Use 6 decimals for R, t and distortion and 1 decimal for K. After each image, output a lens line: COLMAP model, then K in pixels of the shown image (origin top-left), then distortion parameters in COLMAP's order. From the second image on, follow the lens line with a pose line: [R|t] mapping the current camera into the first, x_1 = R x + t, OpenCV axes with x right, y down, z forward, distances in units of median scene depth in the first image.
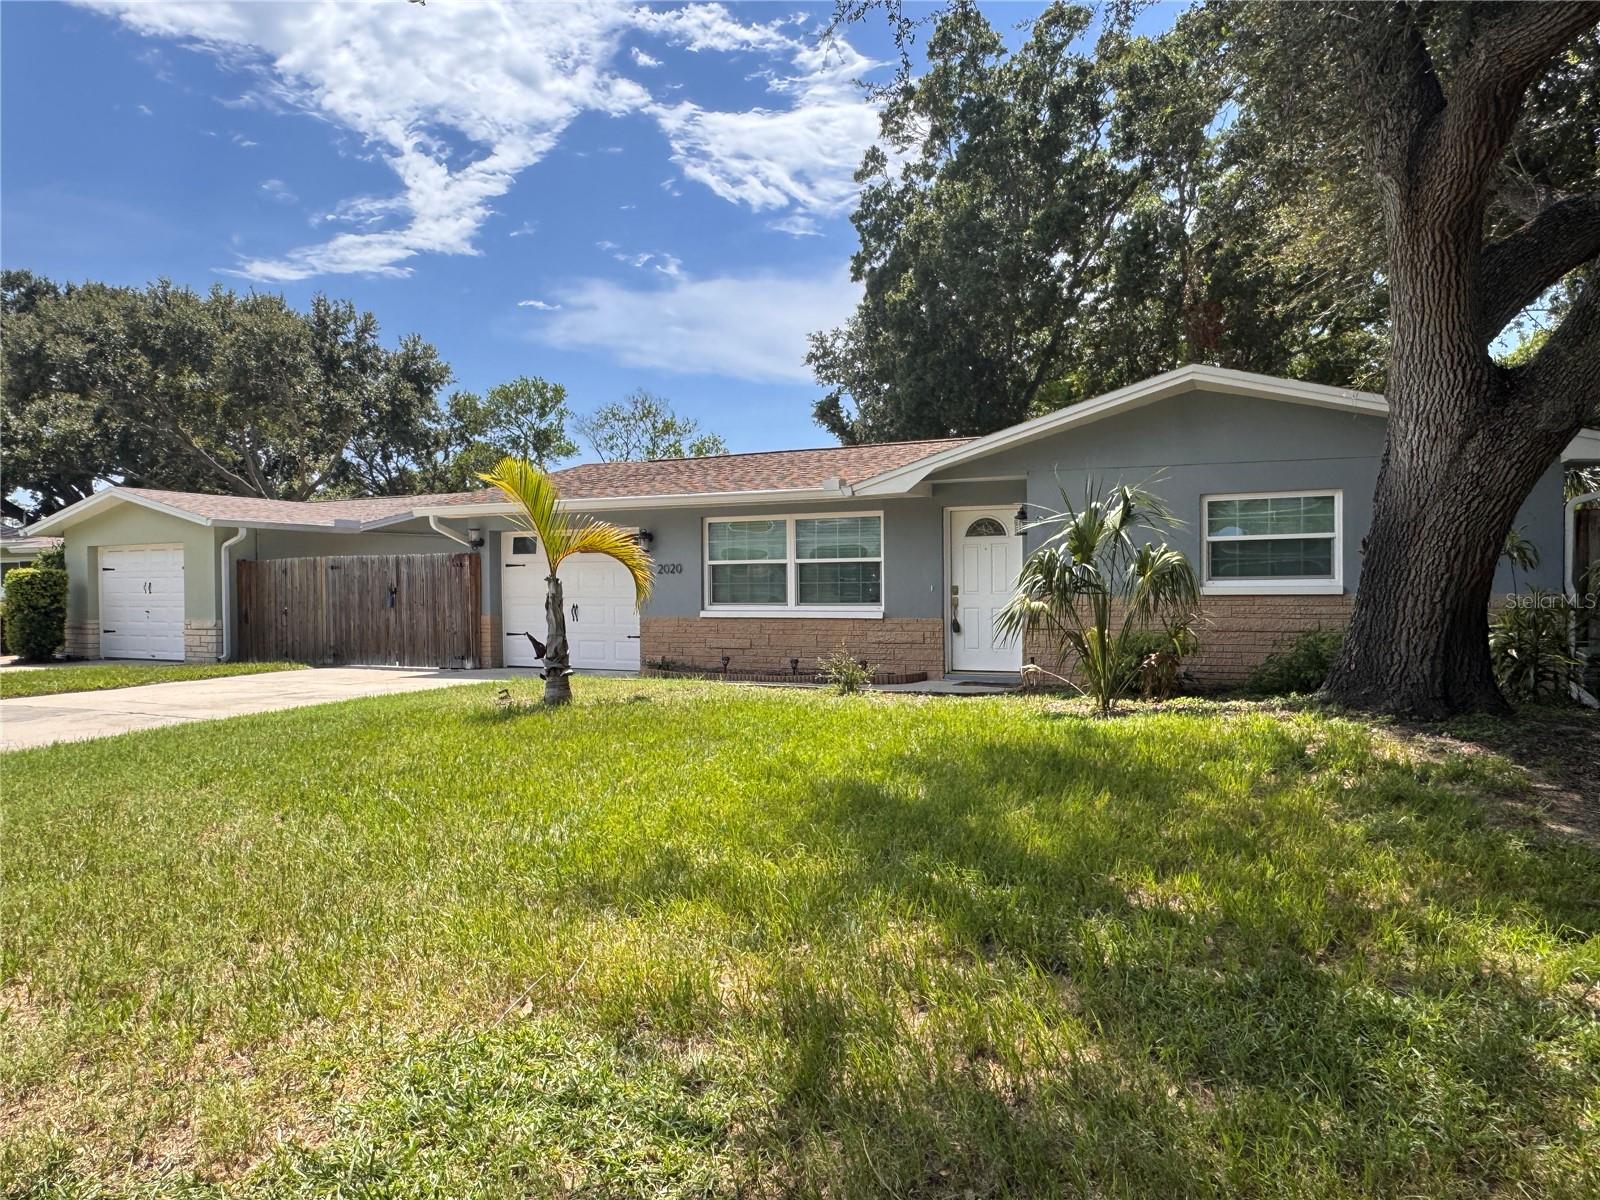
lens RADIAL K [[1044.0, 0, 800.0], [0, 1044.0, 600.0], [0, 0, 1]] dist [0.007196, 0.002160]
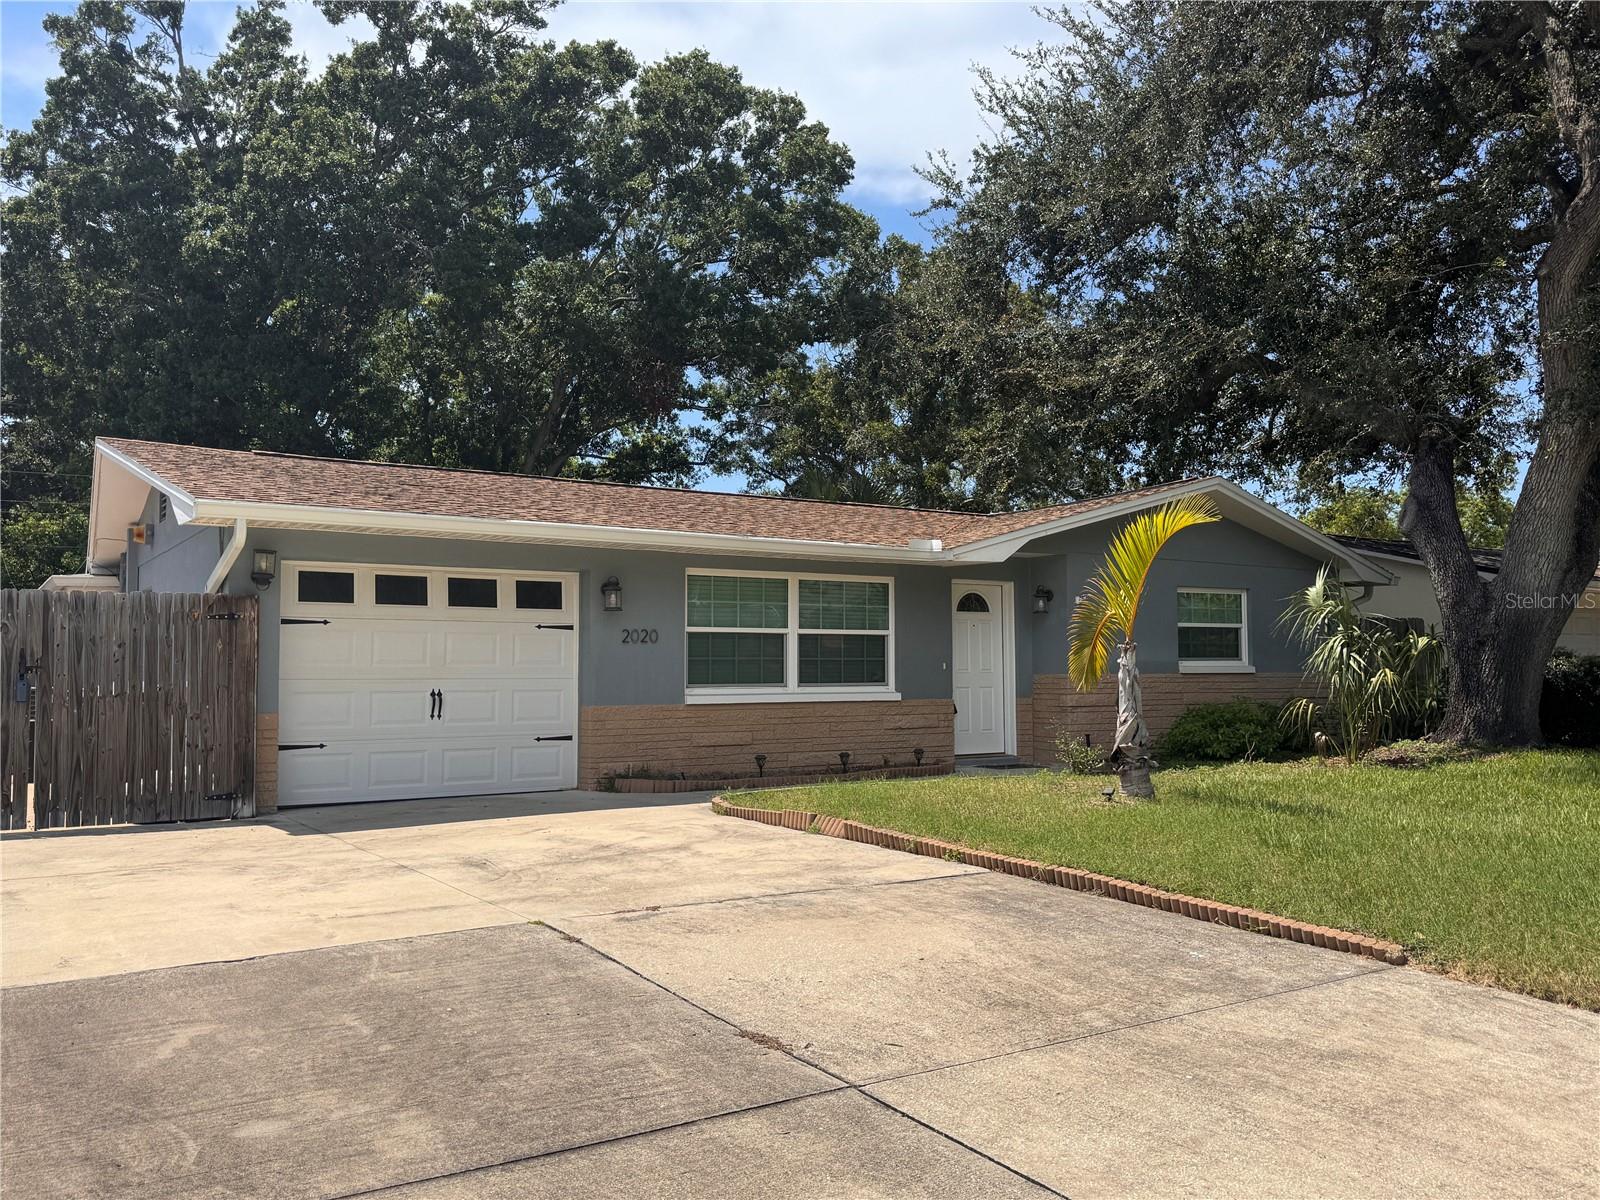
lens RADIAL K [[1307.3, 0, 800.0], [0, 1307.3, 600.0], [0, 0, 1]] dist [0.059895, -0.000025]
pose [[0.523608, 0.047273, 0.850647, -0.712569], [0.004915, 0.998275, -0.058503, -0.002078], [-0.851945, 0.034813, 0.522472, 0.395806]]
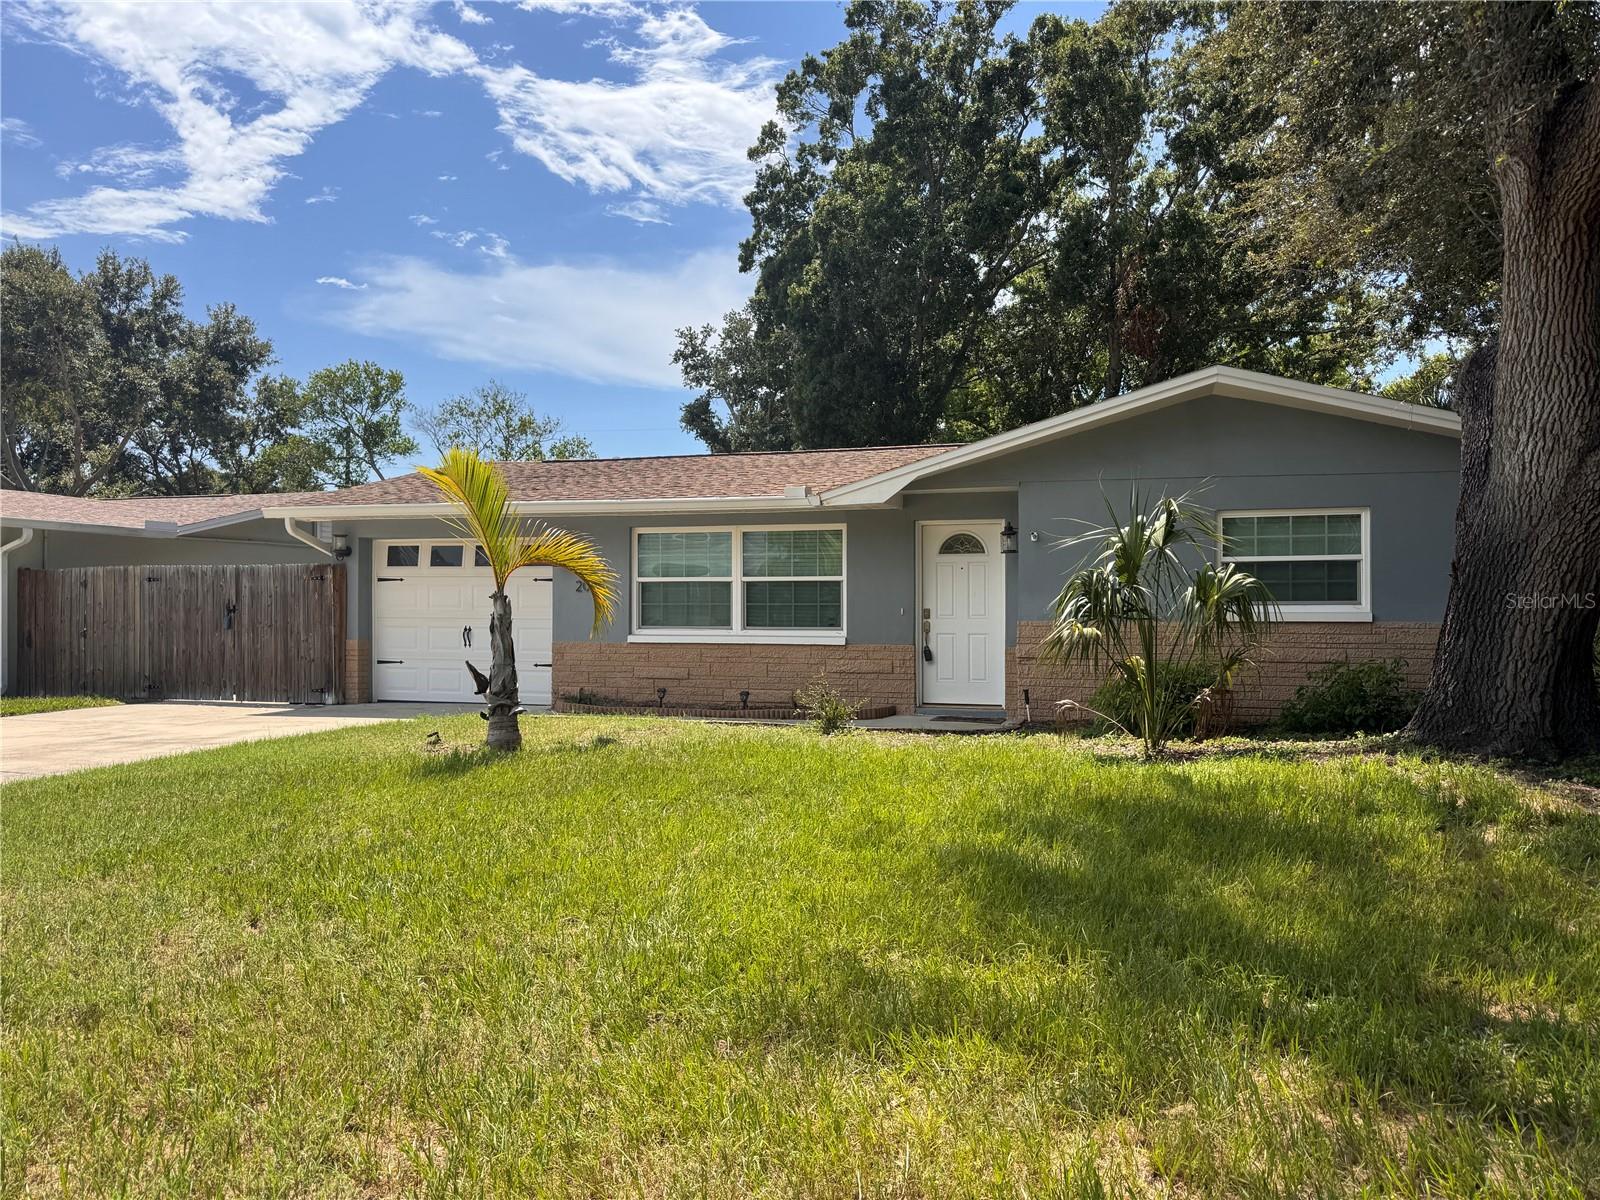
lens RADIAL K [[1129.8, 0, 800.0], [0, 1129.8, 600.0], [0, 0, 1]] dist [0.086639, -0.100762]
pose [[0.990123, 0.009786, 0.139860, -0.073664], [-0.006979, 0.999764, -0.020550, -0.000316], [-0.140028, 0.019371, 0.989958, 0.047789]]
